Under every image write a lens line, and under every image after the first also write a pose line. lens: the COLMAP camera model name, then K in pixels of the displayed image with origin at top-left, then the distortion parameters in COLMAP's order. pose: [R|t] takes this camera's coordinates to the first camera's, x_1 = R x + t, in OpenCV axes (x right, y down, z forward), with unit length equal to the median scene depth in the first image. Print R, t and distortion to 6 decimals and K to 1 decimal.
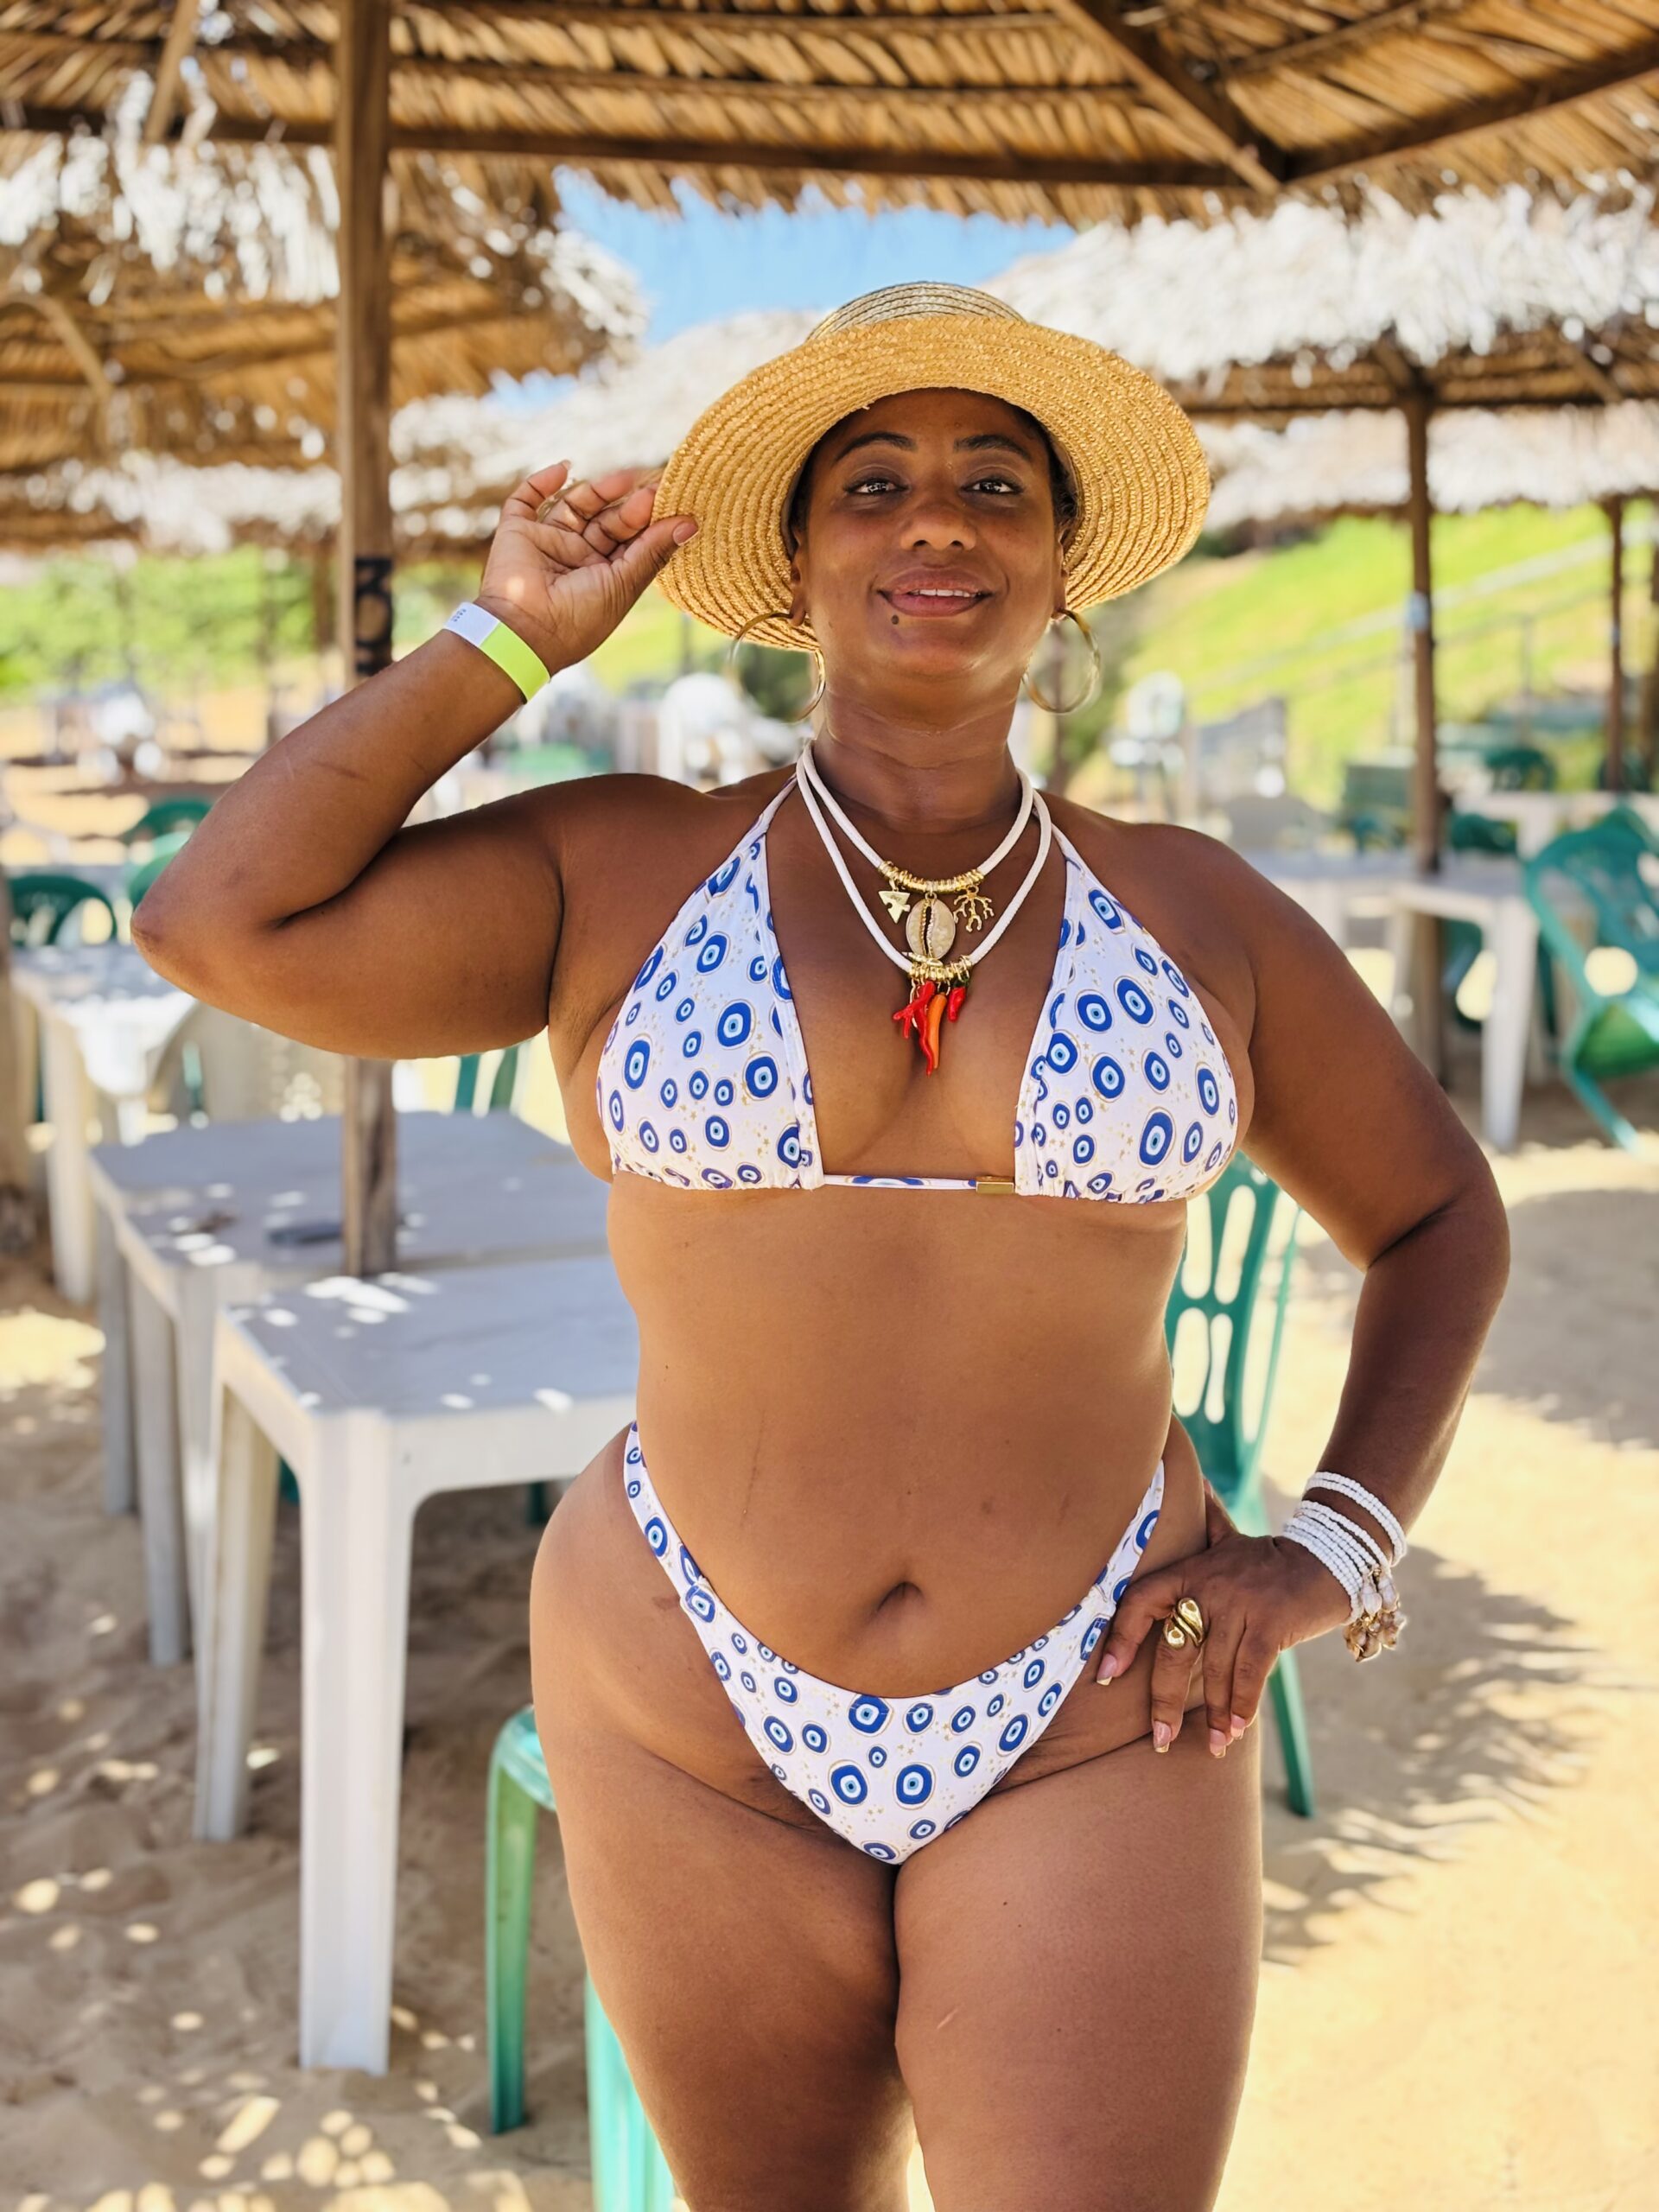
lens RADIAL K [[3315.1, 0, 832.6], [0, 3315.1, 1107.8], [0, 0, 1]] dist [0.013348, -0.055469]
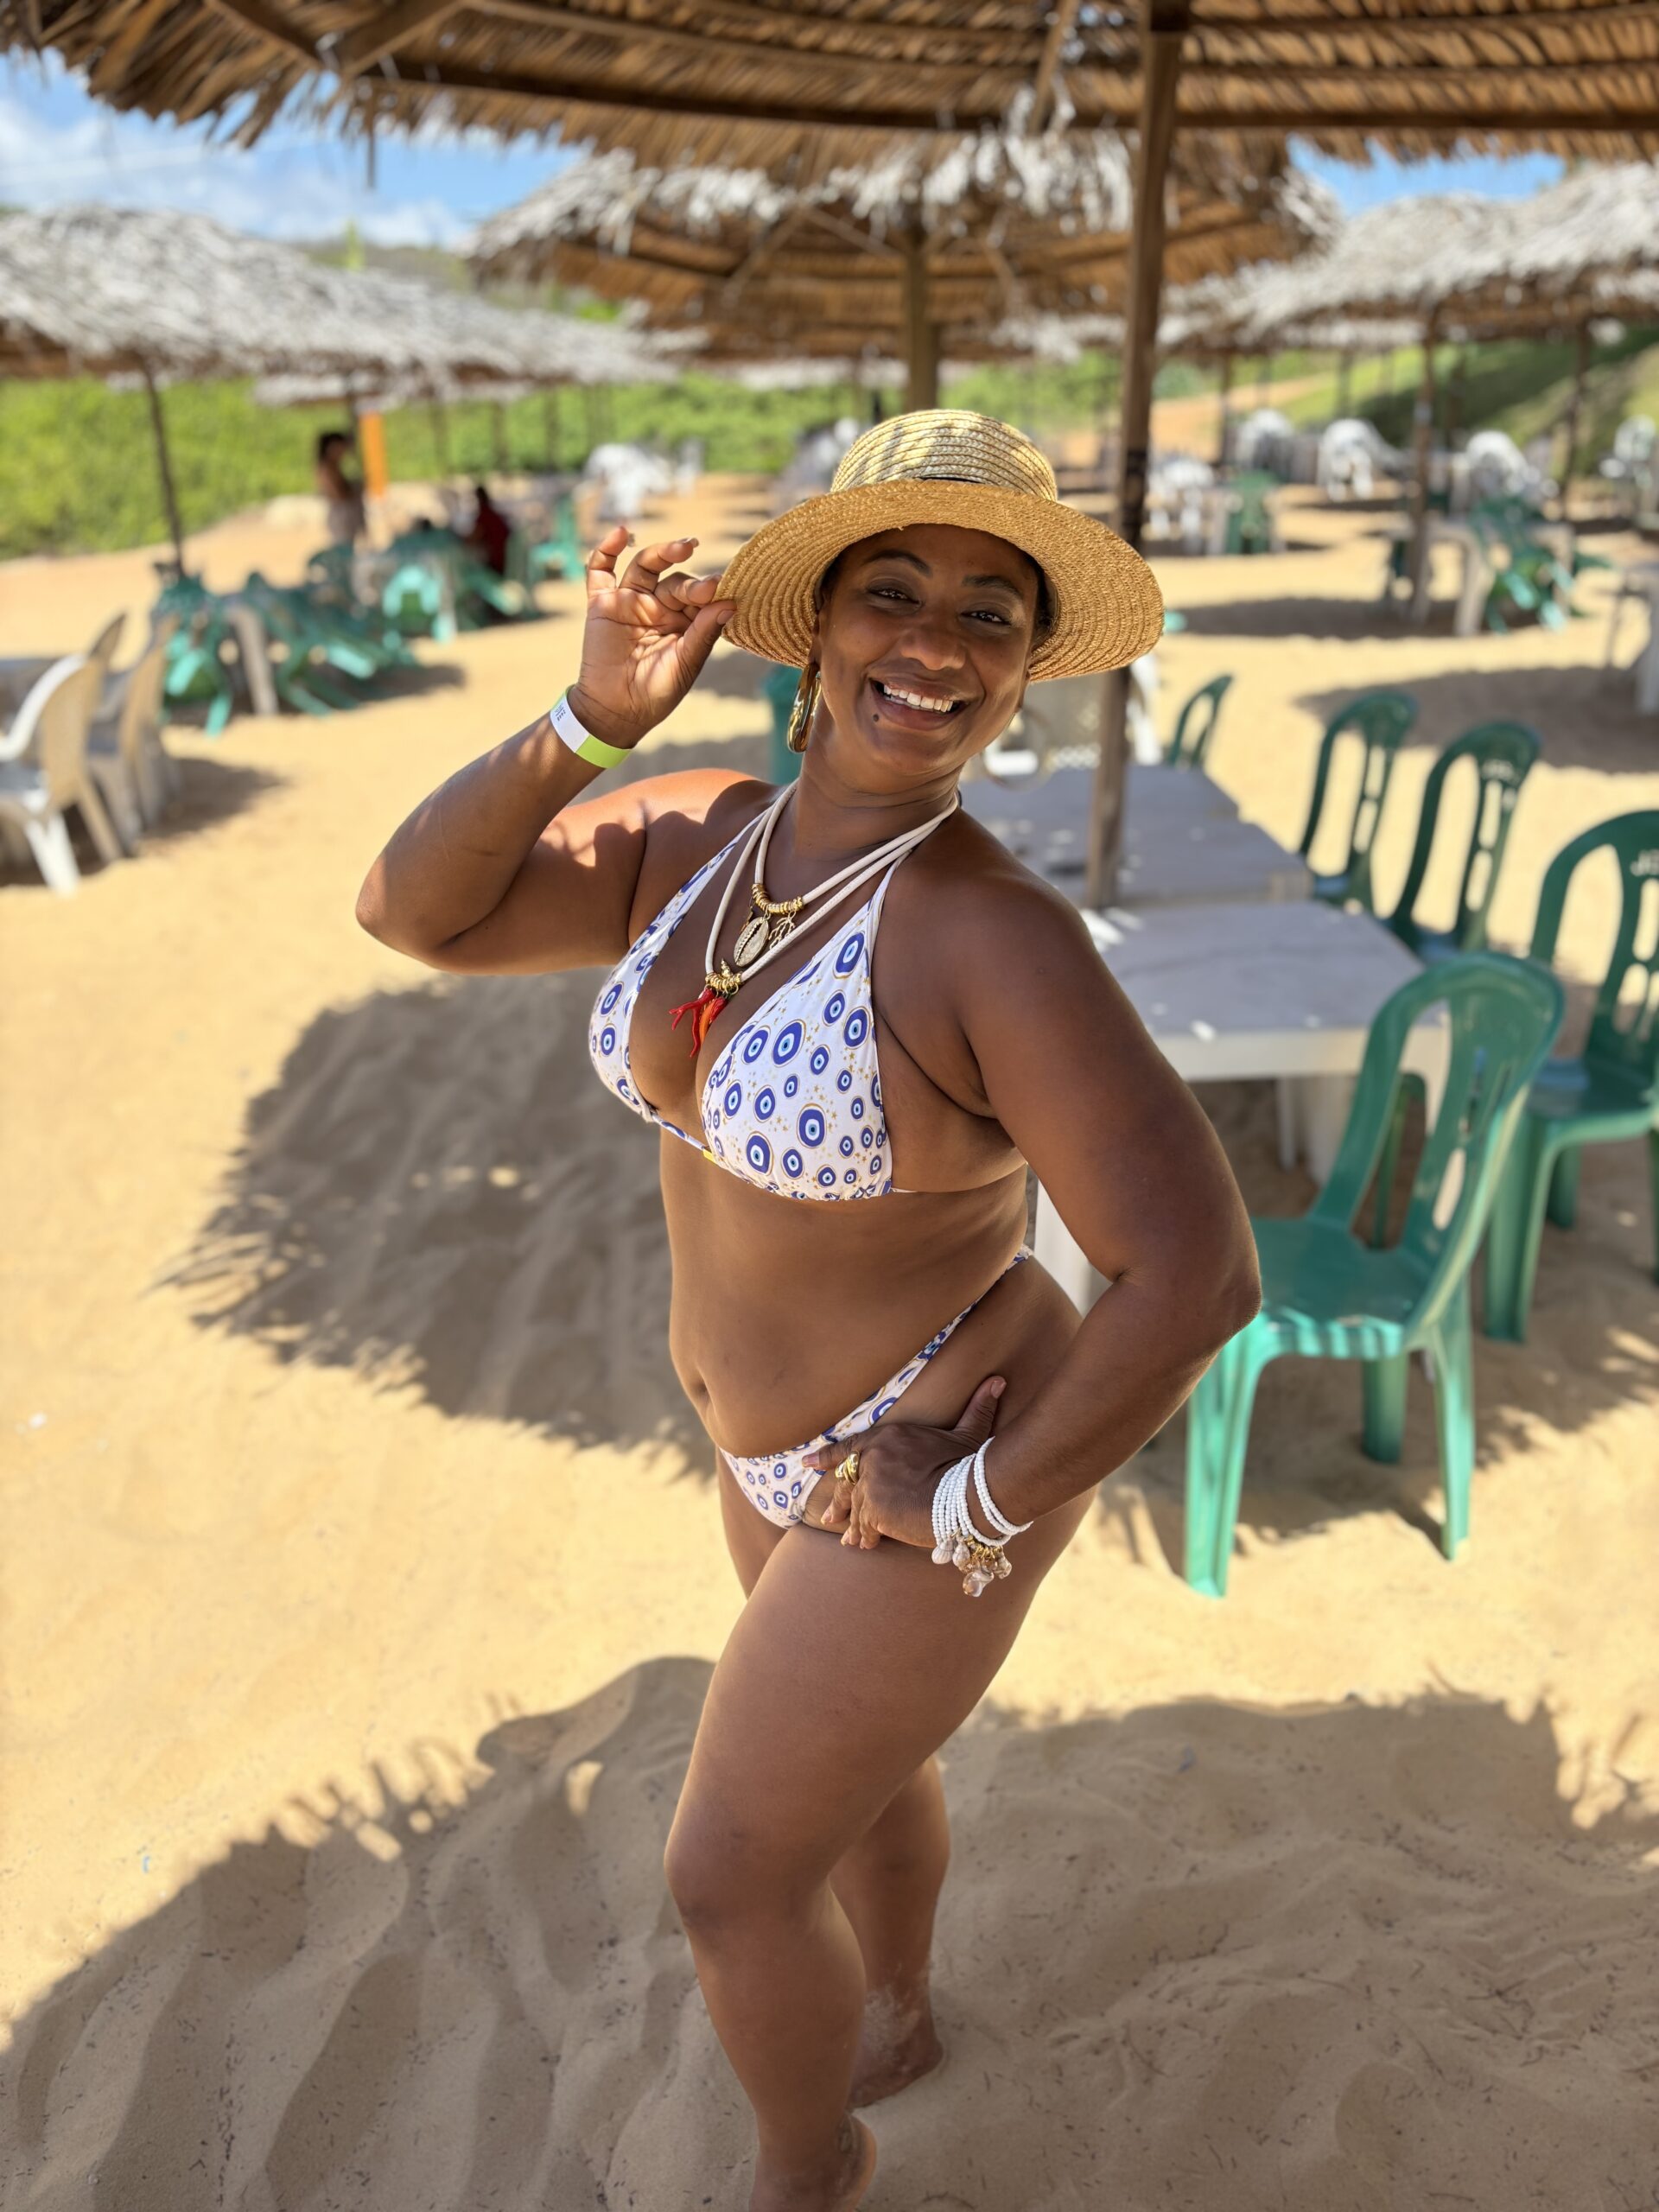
lens RADIAL K [[1690.7, 0, 832.1], [0, 1690.7, 1139.5], [0, 0, 1]] dist [0.004680, -0.019136]
pose [[0.951212, 0.108718, -0.288749, -0.009112], [-0.027147, 0.961724, 0.272673, -0.046558], [0.307341, -0.251531, 0.917755, 0.107116]]
